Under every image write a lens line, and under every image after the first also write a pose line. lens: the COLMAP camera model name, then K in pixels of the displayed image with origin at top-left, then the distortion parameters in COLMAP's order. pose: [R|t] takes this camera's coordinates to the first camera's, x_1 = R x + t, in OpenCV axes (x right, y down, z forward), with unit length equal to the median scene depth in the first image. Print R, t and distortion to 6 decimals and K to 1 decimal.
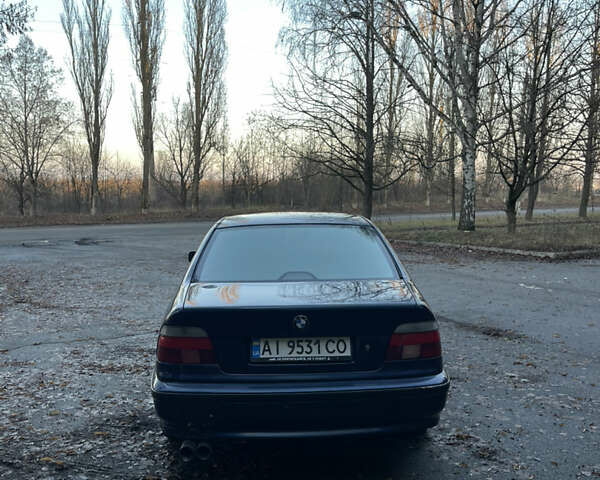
lens RADIAL K [[1986.7, 0, 300.0], [0, 1986.7, 240.0], [0, 0, 1]] dist [0.298048, 0.949469]
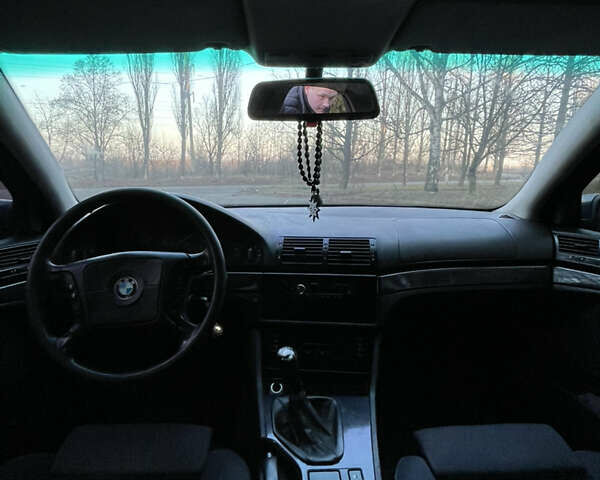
lens RADIAL K [[1986.7, 0, 300.0], [0, 1986.7, 240.0], [0, 0, 1]] dist [0.298048, 0.949469]
pose [[0.999867, 0.015959, 0.003443, 0.001042], [-0.016034, 0.999607, 0.023011, -0.003801], [-0.003075, -0.023063, 0.999729, -0.388710]]
